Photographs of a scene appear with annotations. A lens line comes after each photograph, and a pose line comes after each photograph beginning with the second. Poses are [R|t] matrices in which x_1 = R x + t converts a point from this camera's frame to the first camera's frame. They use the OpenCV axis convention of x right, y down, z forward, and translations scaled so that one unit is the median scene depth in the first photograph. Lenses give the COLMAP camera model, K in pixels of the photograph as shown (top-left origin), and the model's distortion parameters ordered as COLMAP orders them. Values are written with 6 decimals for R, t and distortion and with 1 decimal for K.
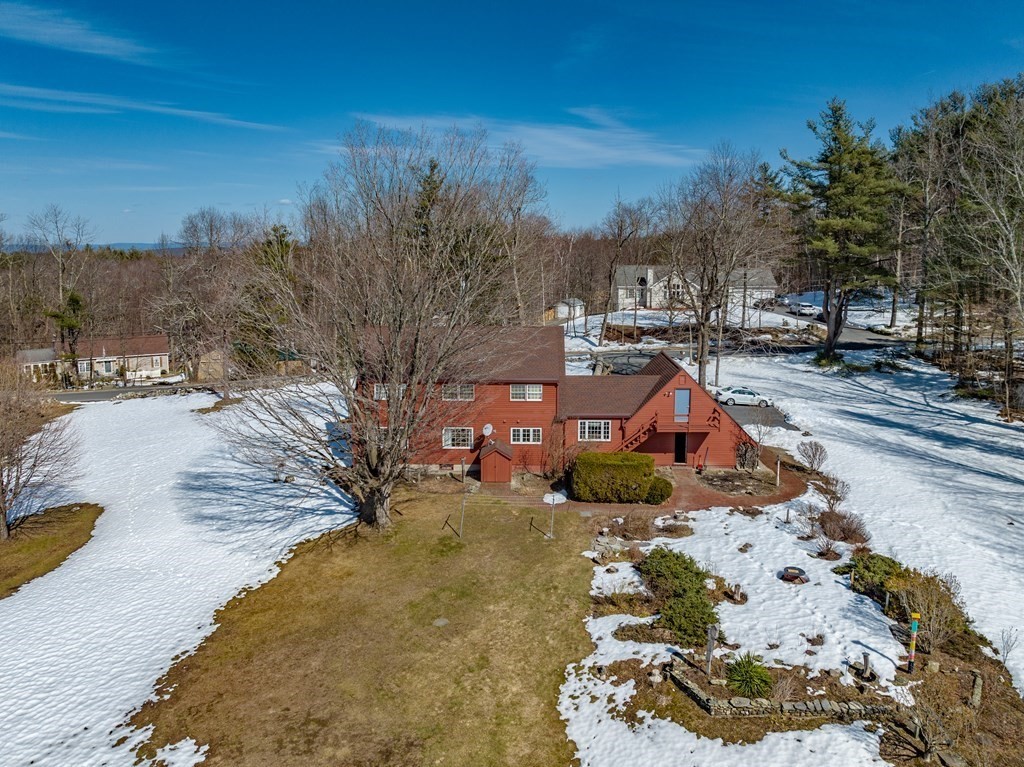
lens RADIAL K [[729.0, 0, 514.3], [0, 729.0, 340.4], [0, 0, 1]] dist [-0.037603, -0.000166]
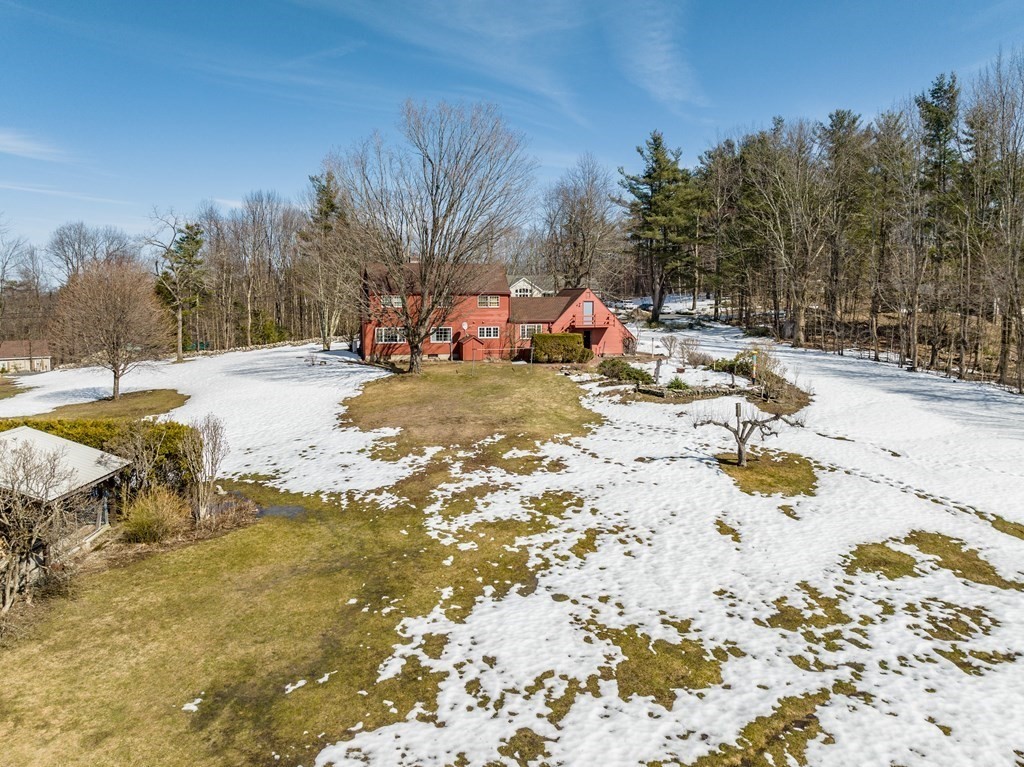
lens RADIAL K [[713.9, 0, 512.0], [0, 713.9, 383.5], [0, 0, 1]] dist [-0.036659, 0.000655]
pose [[0.964066, -0.030748, 0.263876, -0.313812], [0.034875, 0.999332, -0.010968, 0.248650], [-0.263363, 0.019776, 0.964494, -0.368888]]
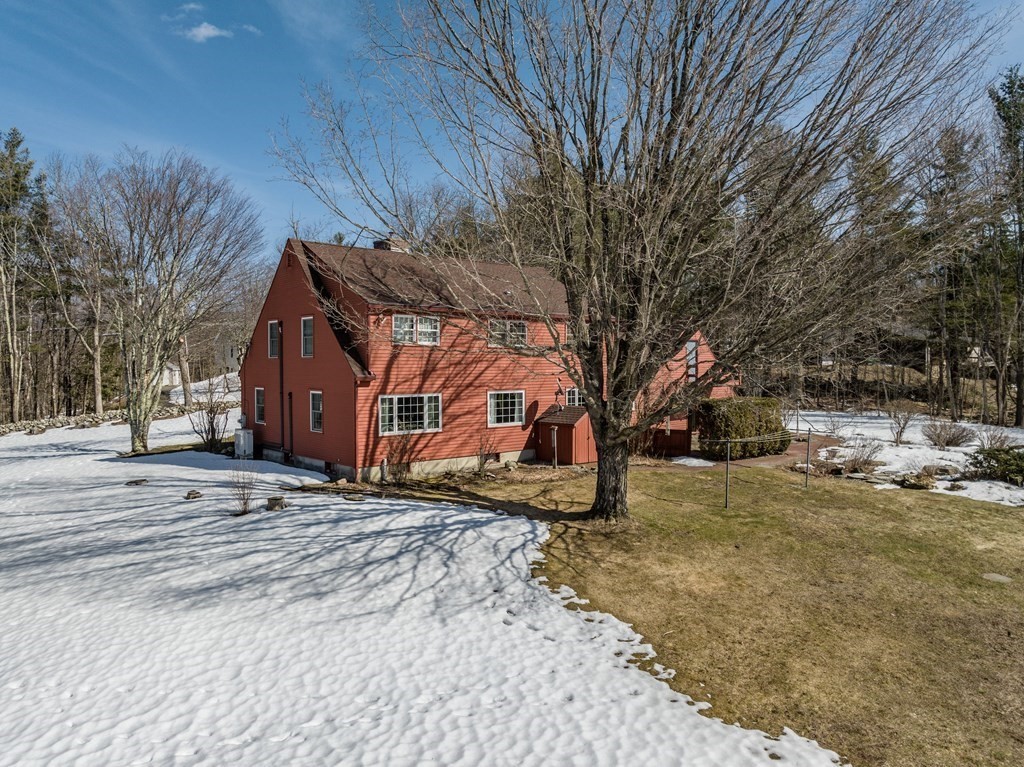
lens RADIAL K [[729.5, 0, 512.0], [0, 729.5, 383.5], [0, 0, 1]] dist [-0.005438, -0.001884]
pose [[0.746418, -0.022392, 0.665100, -0.489406], [0.090752, 0.993522, -0.068399, 0.156281], [-0.659260, 0.111414, 0.743615, 0.529624]]
